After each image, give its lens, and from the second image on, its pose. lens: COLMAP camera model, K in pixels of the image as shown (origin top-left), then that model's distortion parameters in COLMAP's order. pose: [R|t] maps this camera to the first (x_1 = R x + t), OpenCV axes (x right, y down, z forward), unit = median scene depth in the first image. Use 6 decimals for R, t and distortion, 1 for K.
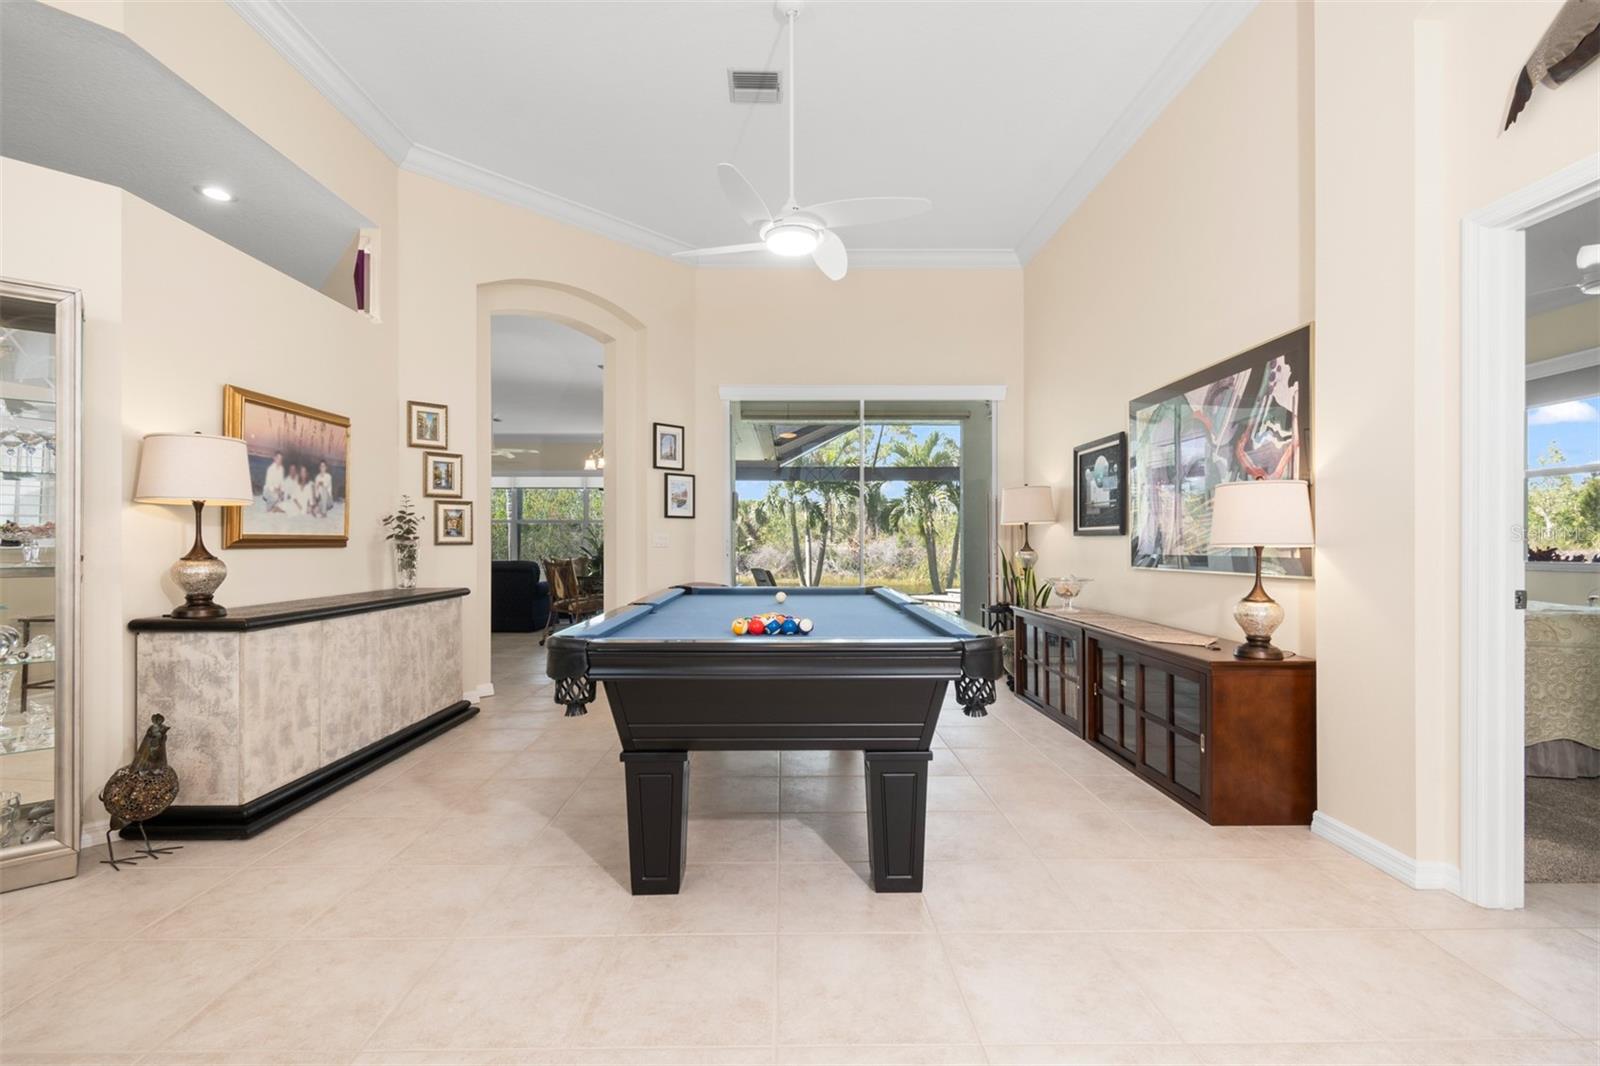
lens RADIAL K [[729.6, 0, 791.2], [0, 729.6, 537.7], [0, 0, 1]] dist [0.000749, -0.003634]
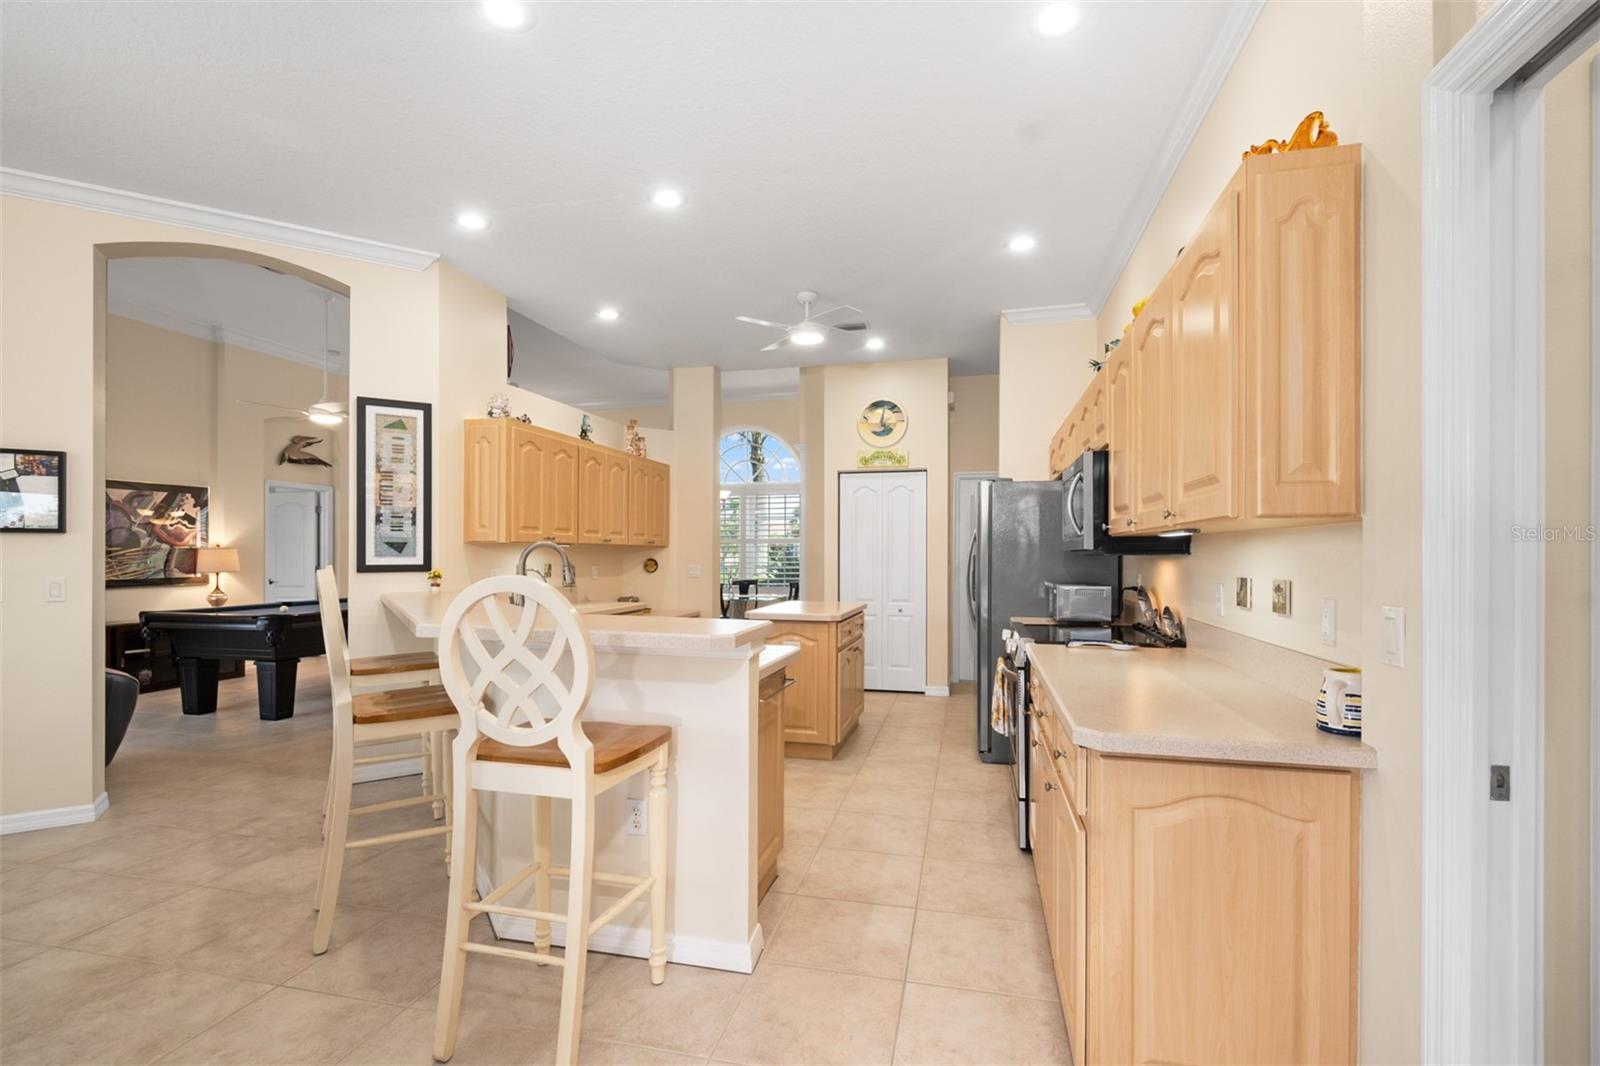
lens RADIAL K [[729.6, 0, 817.4], [0, 729.6, 555.5], [0, 0, 1]] dist [0.000749, -0.003634]
pose [[-0.976265, -0.002006, 0.216568, -1.570316], [-0.002670, 0.999993, -0.002771, -0.036091], [-0.216561, -0.003283, -0.976264, 2.424616]]
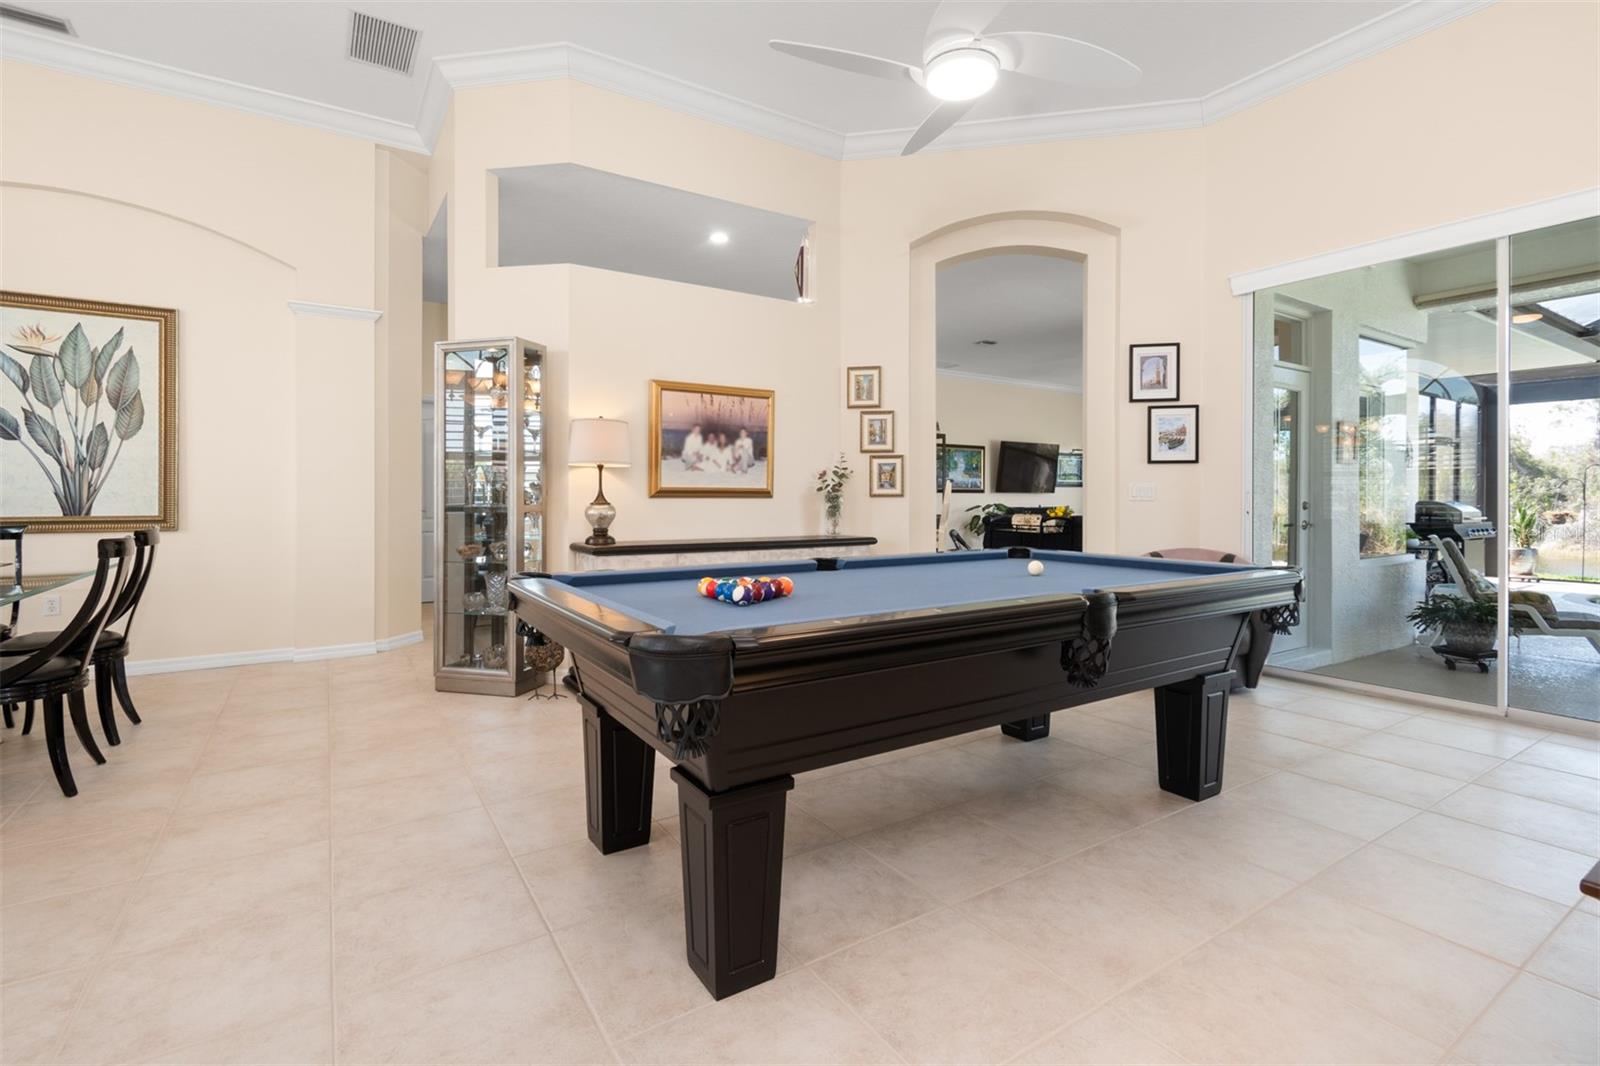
lens RADIAL K [[729.6, 0, 789.3], [0, 729.6, 495.1], [0, 0, 1]] dist [0.000749, -0.003634]
pose [[0.532317, -0.002629, -0.846541, 0.482226], [0.002527, 0.999996, -0.001516, 0.011506], [0.846541, -0.001332, 0.532321, 0.429659]]
